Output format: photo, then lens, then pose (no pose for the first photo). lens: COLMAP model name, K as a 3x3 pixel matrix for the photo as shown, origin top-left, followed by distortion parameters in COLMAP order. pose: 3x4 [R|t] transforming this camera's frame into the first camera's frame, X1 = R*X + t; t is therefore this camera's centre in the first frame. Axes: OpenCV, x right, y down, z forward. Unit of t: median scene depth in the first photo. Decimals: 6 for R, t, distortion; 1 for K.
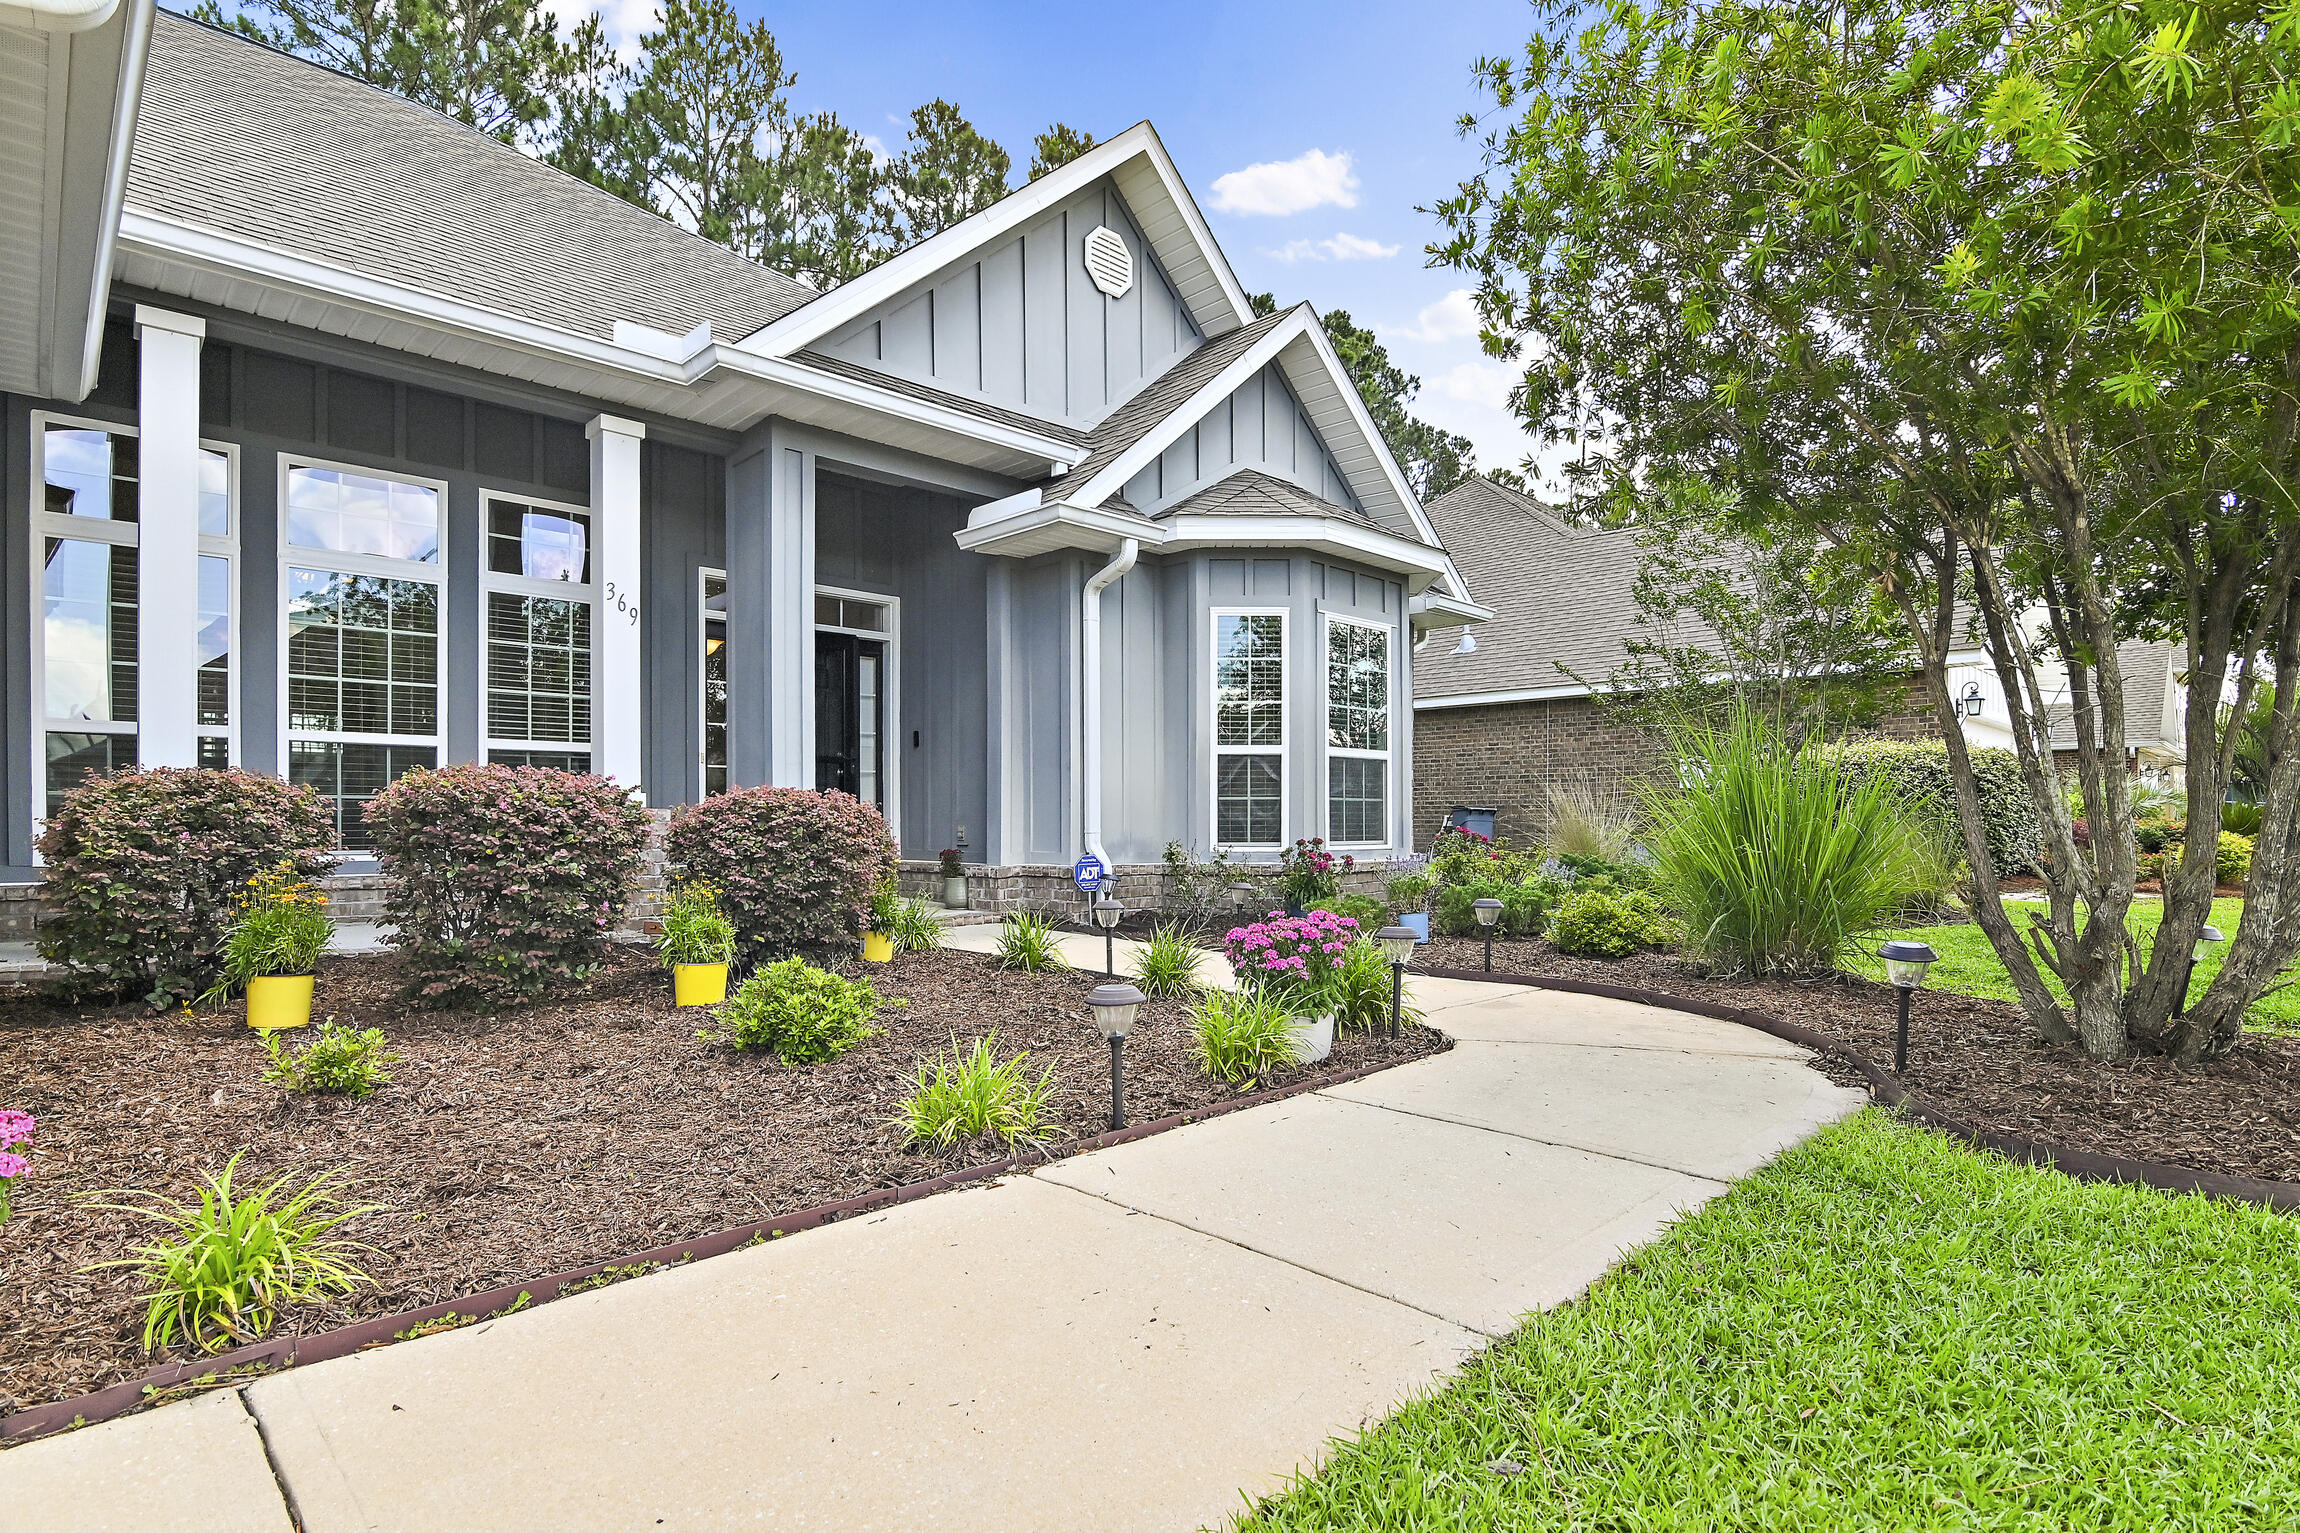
lens RADIAL K [[1166.1, 0, 1148.4], [0, 1166.1, 812.6], [0, 0, 1]] dist [-0.013756, -0.000162]
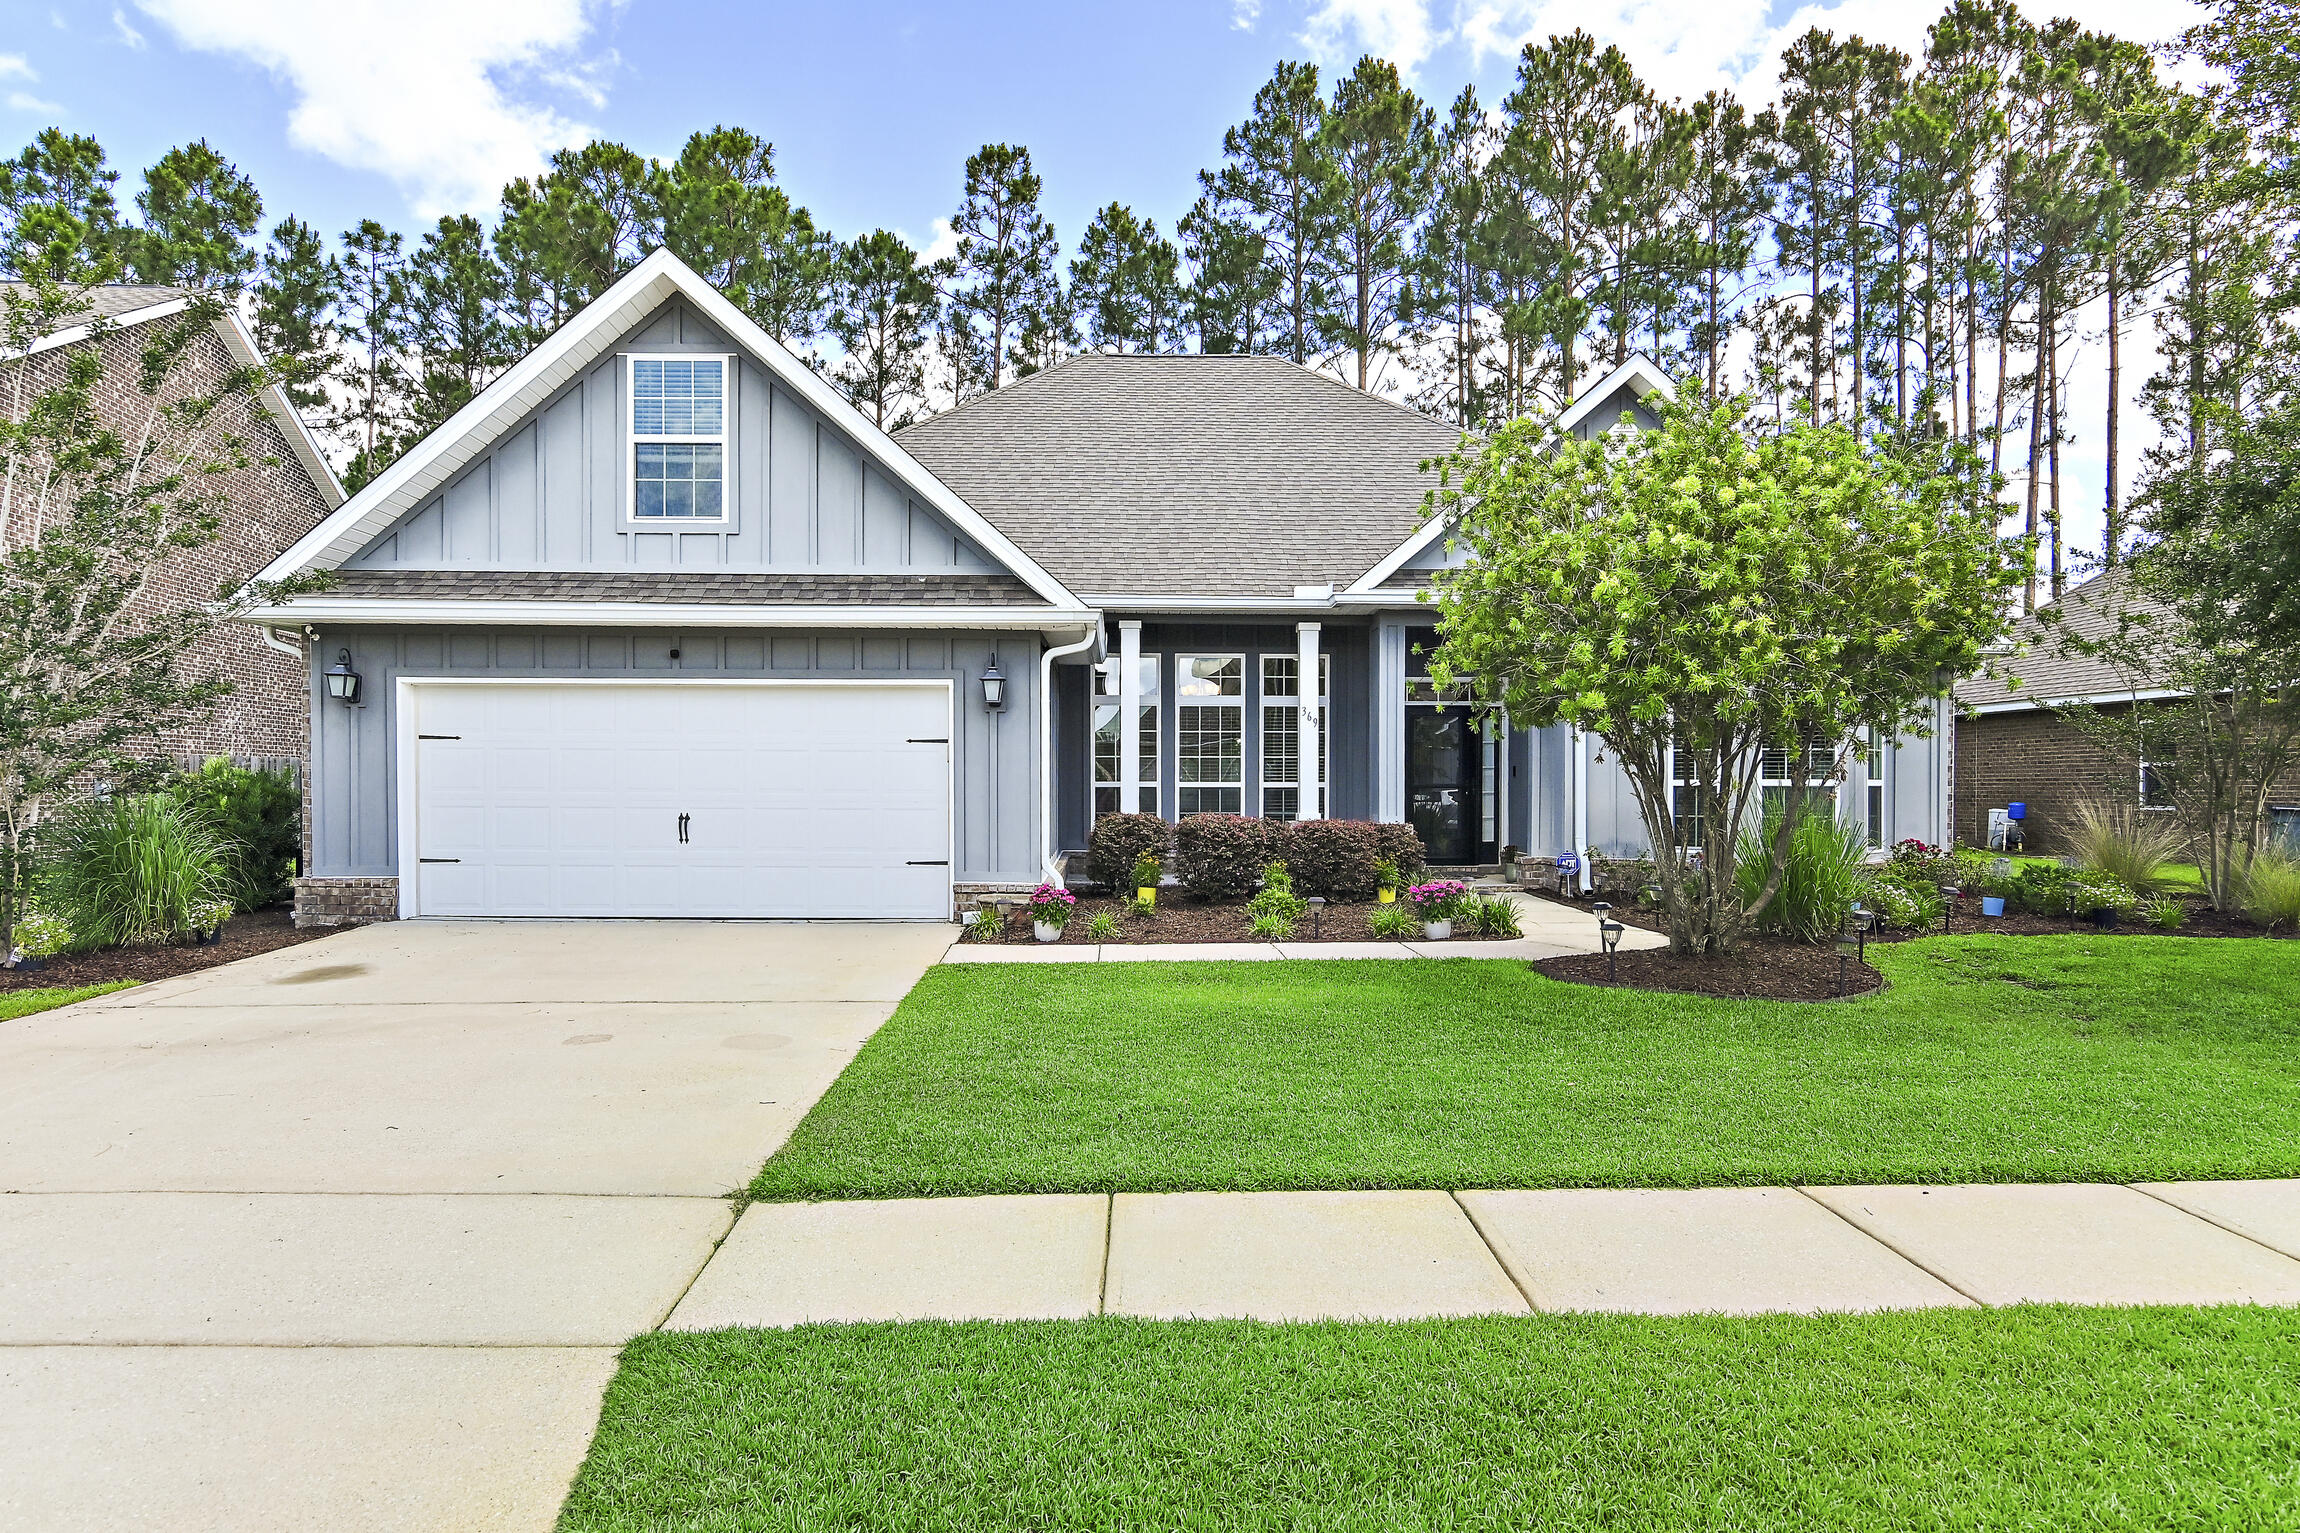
lens RADIAL K [[1480.1, 0, 1150.0], [0, 1480.1, 766.5], [0, 0, 1]] dist [-0.000511, -0.000014]
pose [[0.727824, -0.002601, -0.685759, 0.997222], [0.002373, 0.999996, -0.001274, -0.087027], [0.685760, -0.000700, 0.727827, -0.941341]]
